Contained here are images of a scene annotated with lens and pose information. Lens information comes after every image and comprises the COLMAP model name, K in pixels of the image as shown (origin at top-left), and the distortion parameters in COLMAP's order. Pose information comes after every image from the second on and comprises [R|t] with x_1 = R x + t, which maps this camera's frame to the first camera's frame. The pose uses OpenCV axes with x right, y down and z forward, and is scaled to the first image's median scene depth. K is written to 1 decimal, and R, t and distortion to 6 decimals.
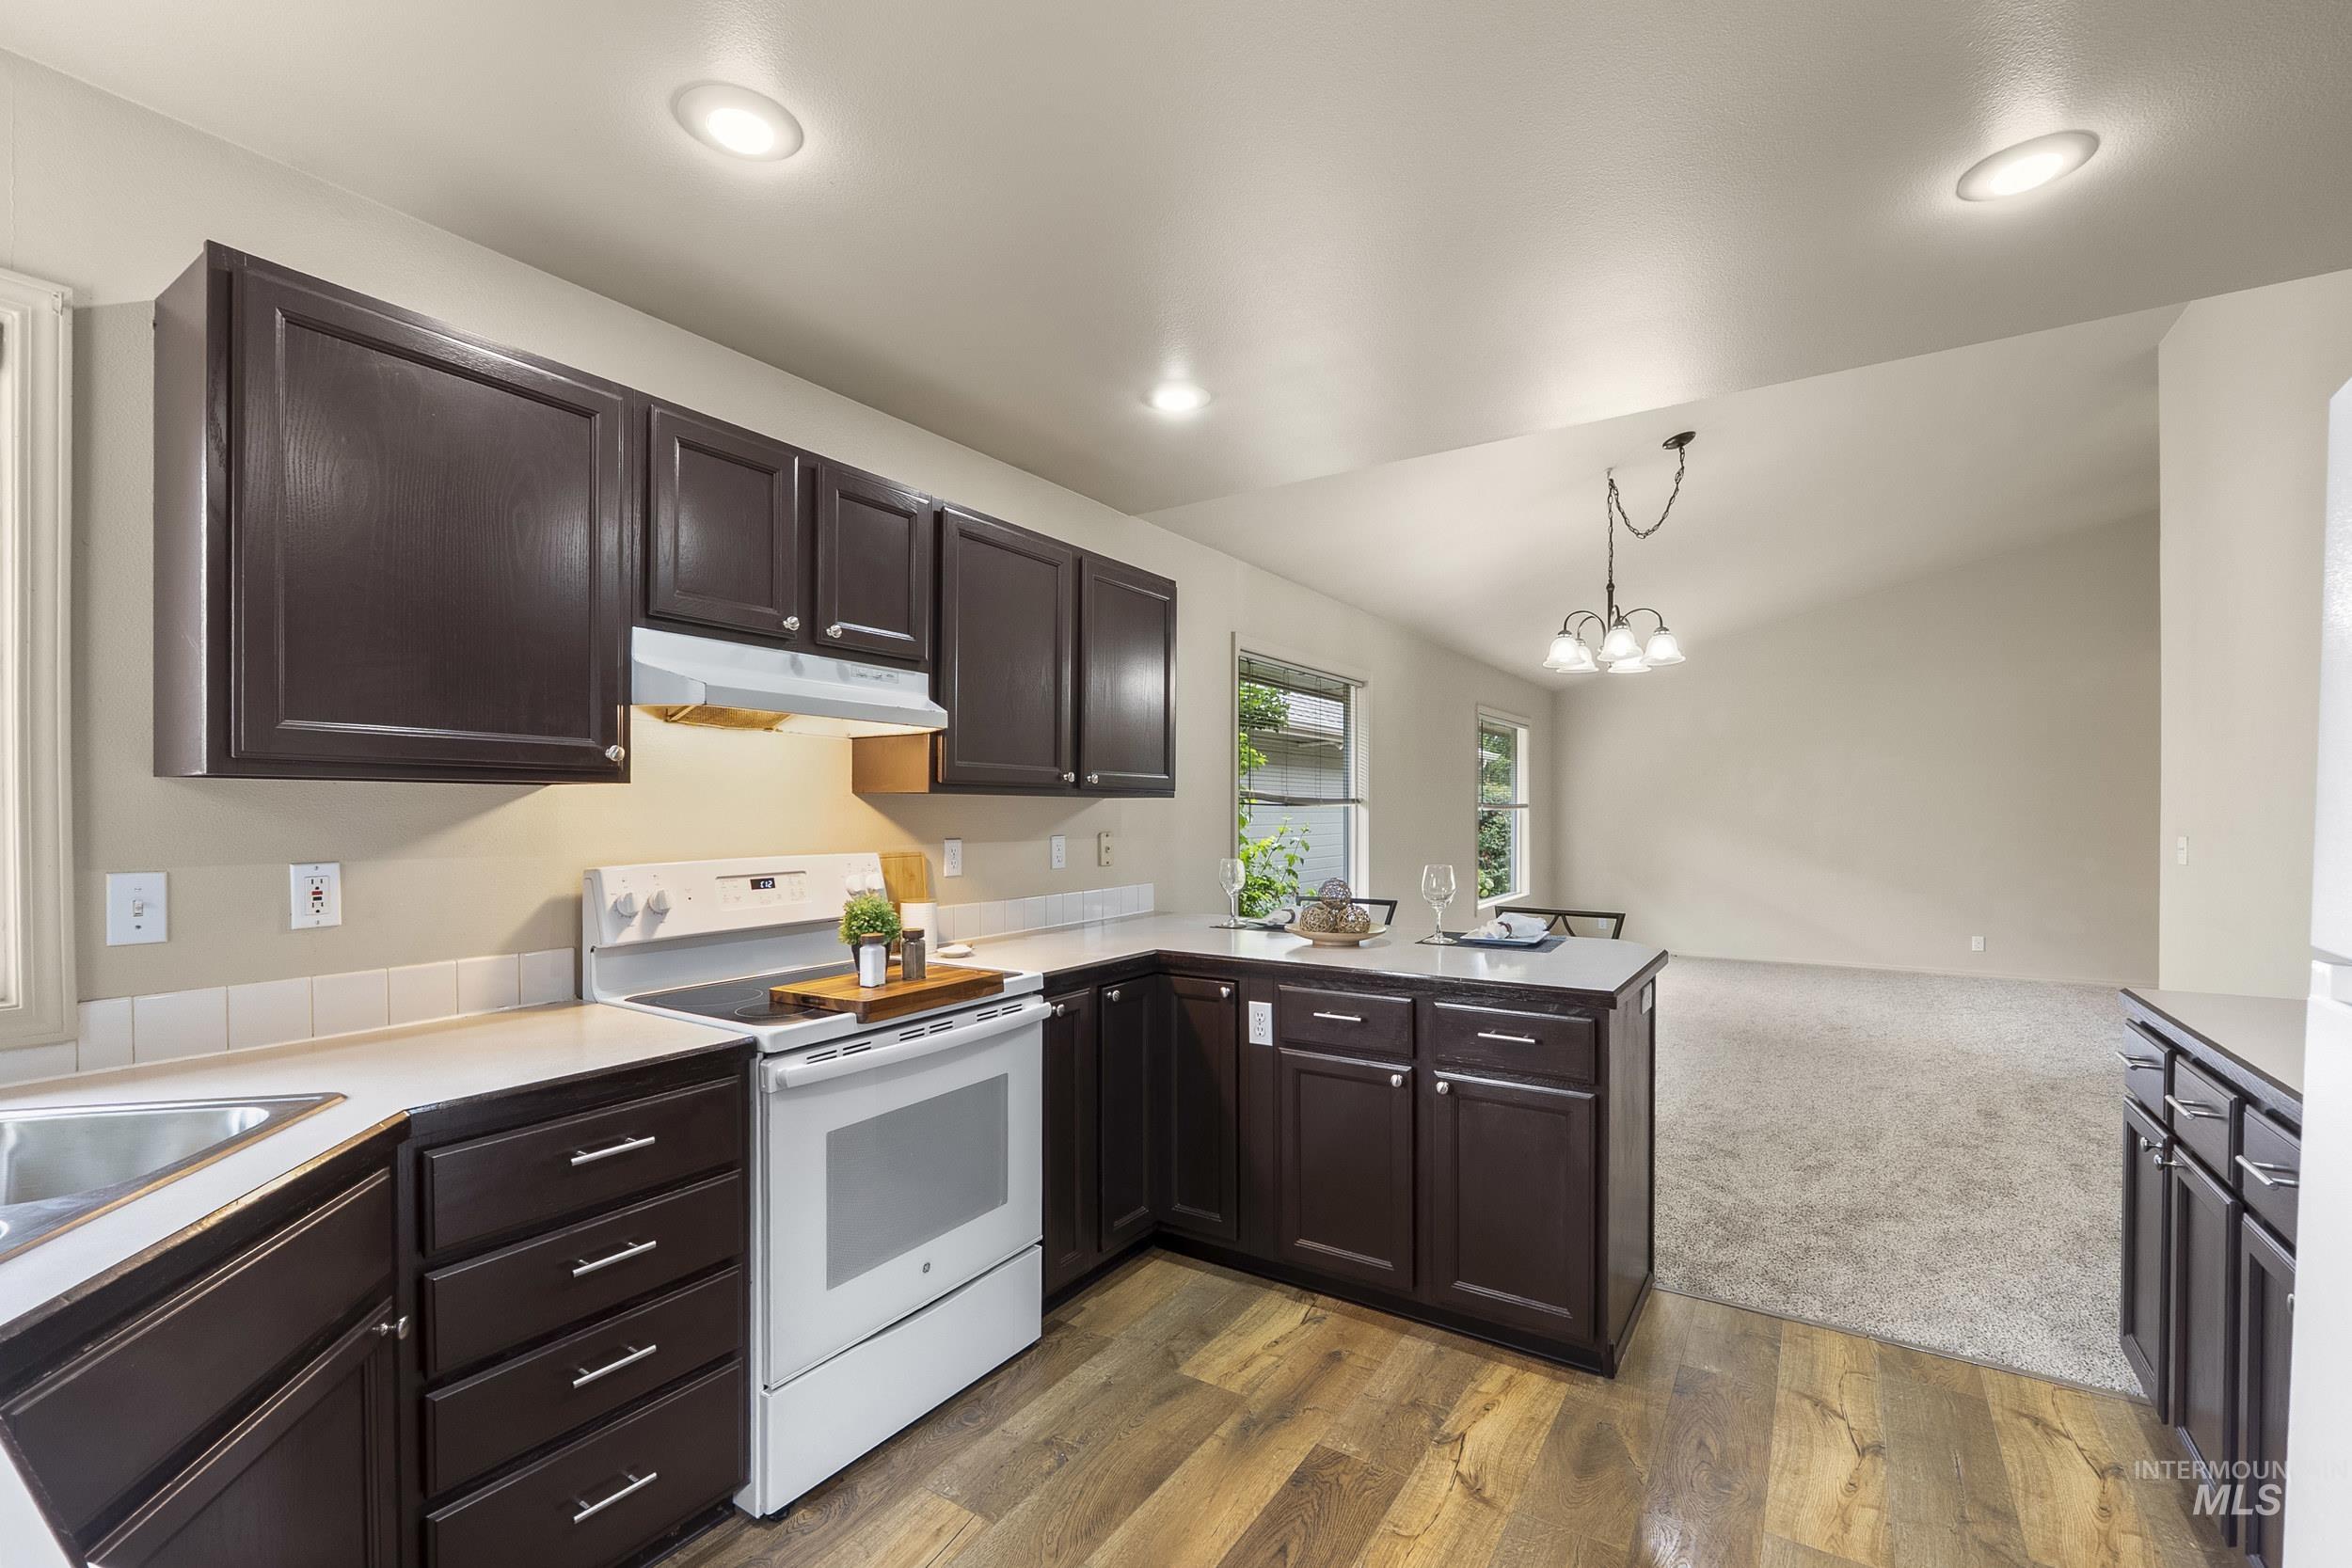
lens RADIAL K [[1005.8, 0, 1193.9], [0, 1005.8, 808.1], [0, 0, 1]] dist [-0.003719, -0.000078]
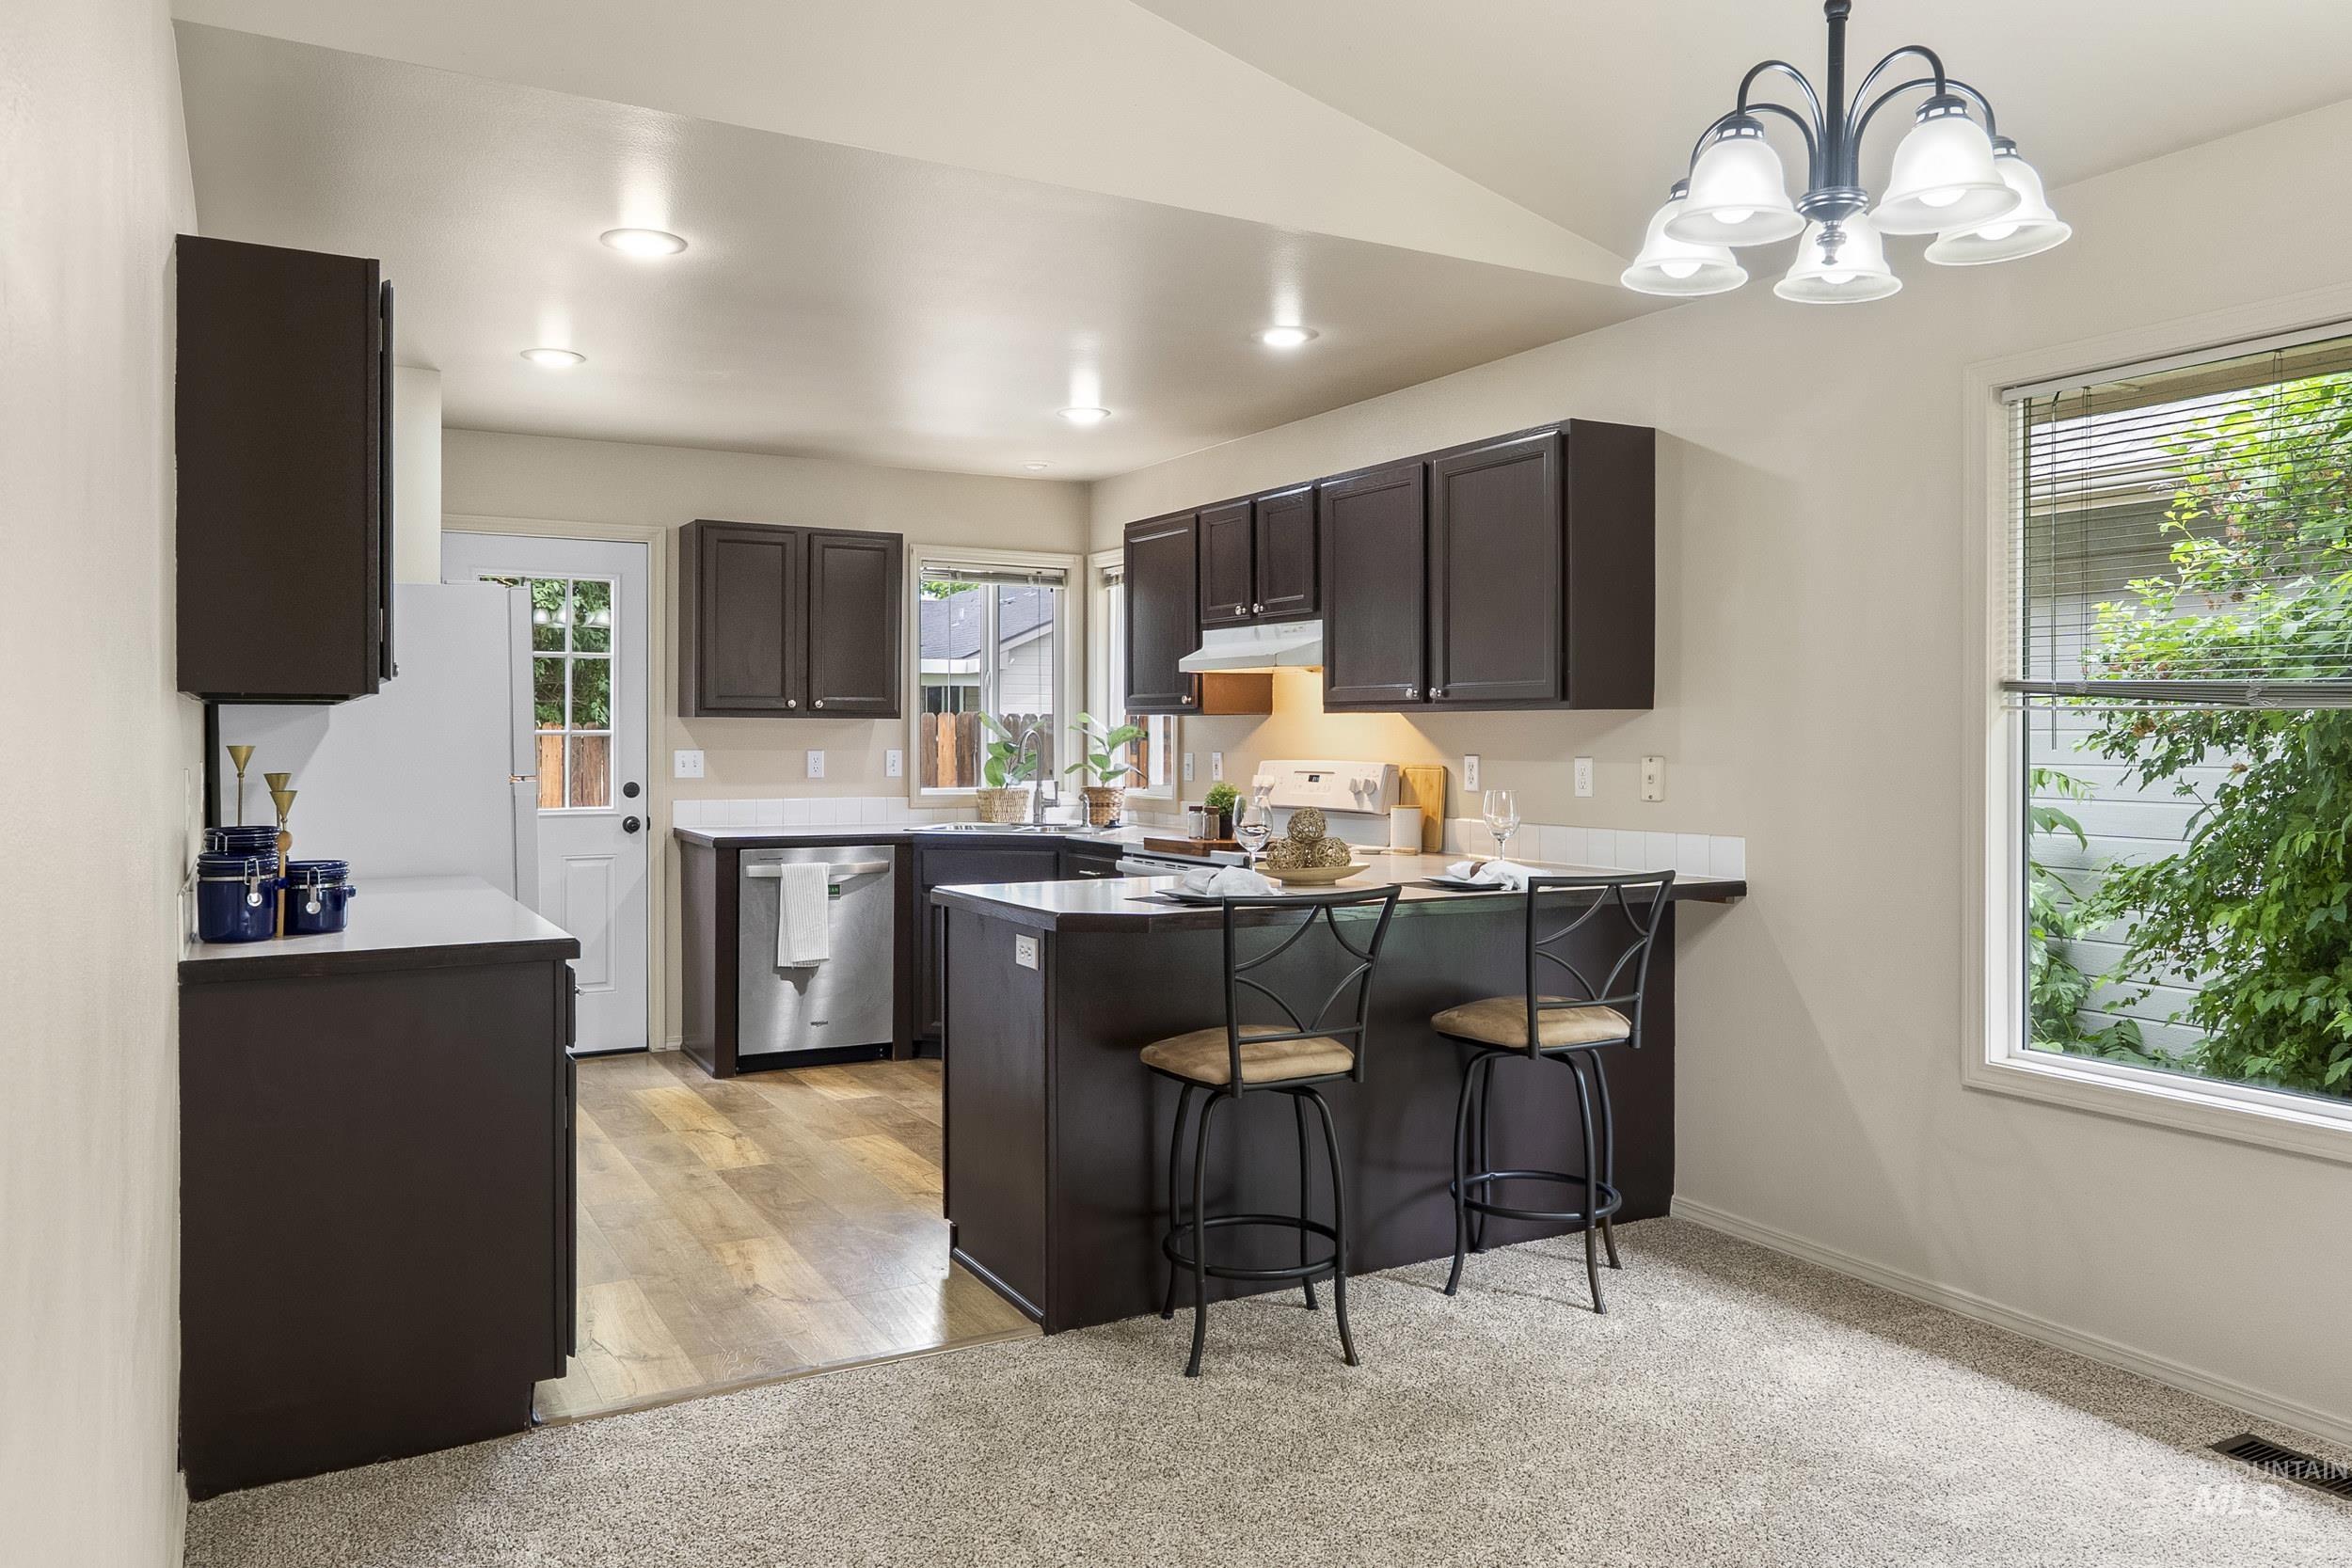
lens RADIAL K [[1631.0, 0, 1174.4], [0, 1631.0, 735.8], [0, 0, 1]] dist [-0.009580, 0.003475]
pose [[-0.464359, -0.000612, -0.885647, 2.003229], [-0.001496, 0.999999, 0.000093, 0.015447], [0.885646, 0.001368, -0.464360, 2.188432]]
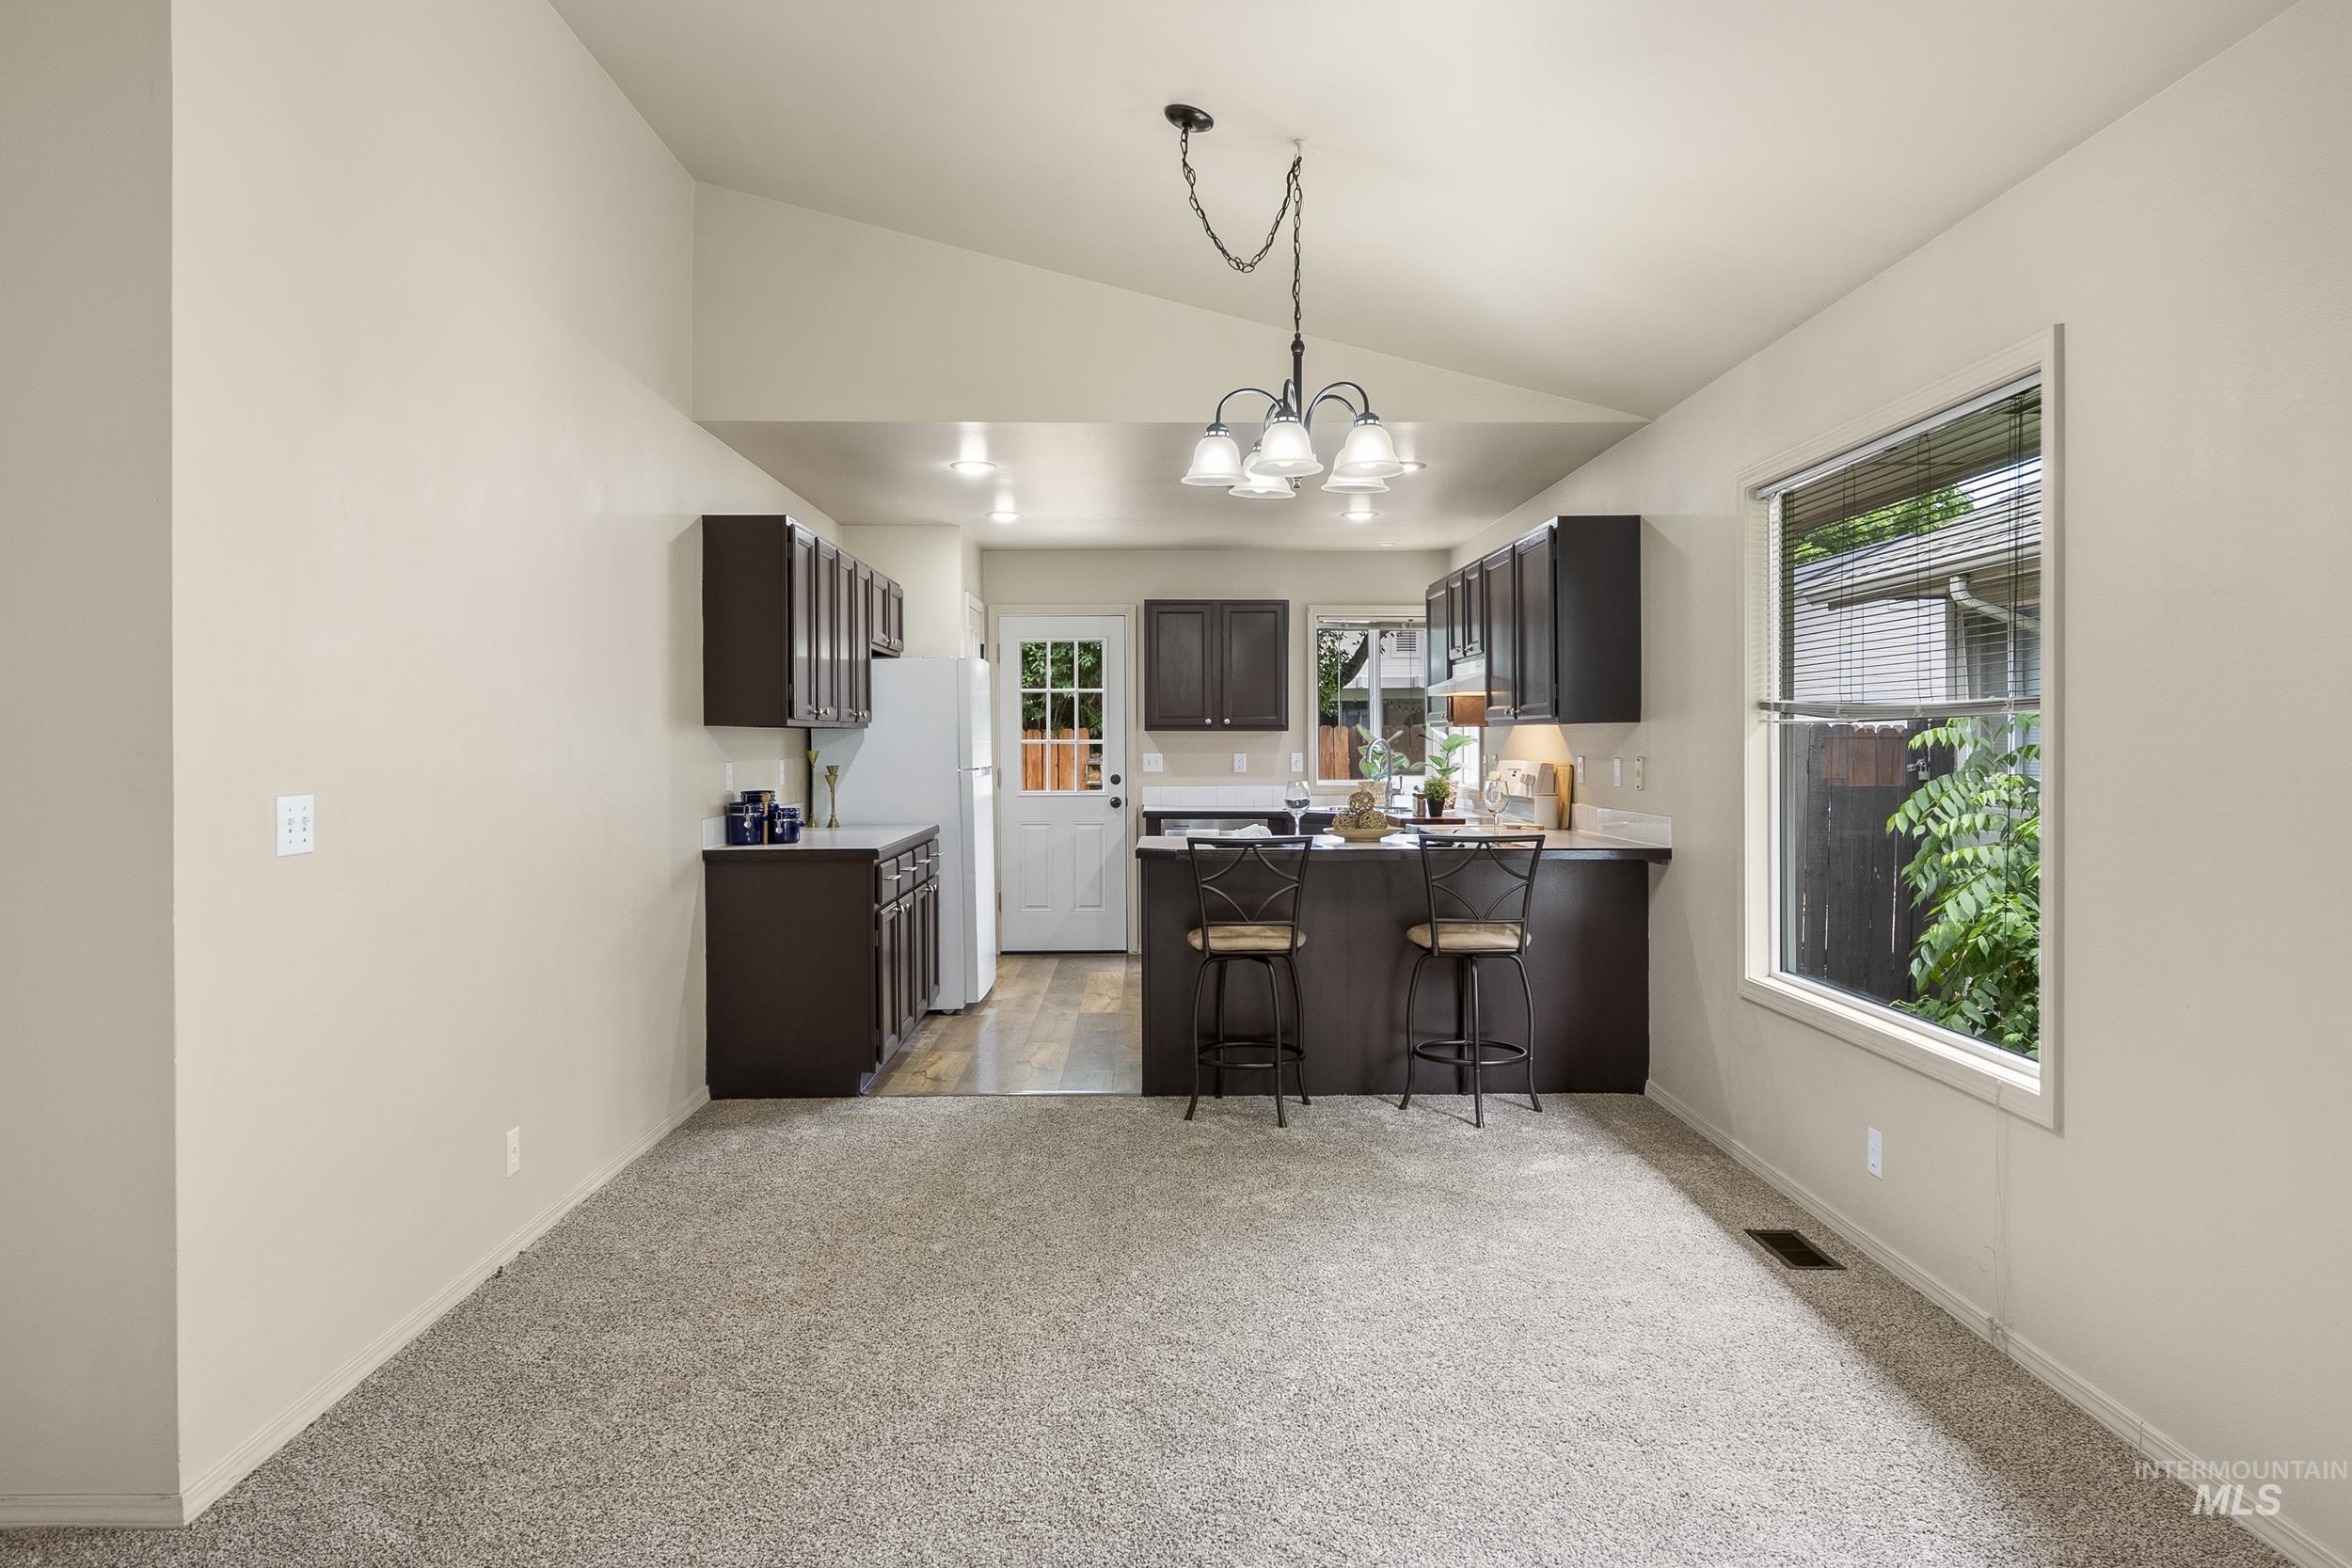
lens RADIAL K [[1498.3, 0, 1174.5], [0, 1498.3, 754.1], [0, 0, 1]] dist [0.006790, 0.004283]
pose [[-0.829842, 0.007042, -0.557954, 1.993874], [0.002569, 0.999958, 0.008799, 0.010244], [0.557992, 0.005869, -0.829825, 3.479404]]
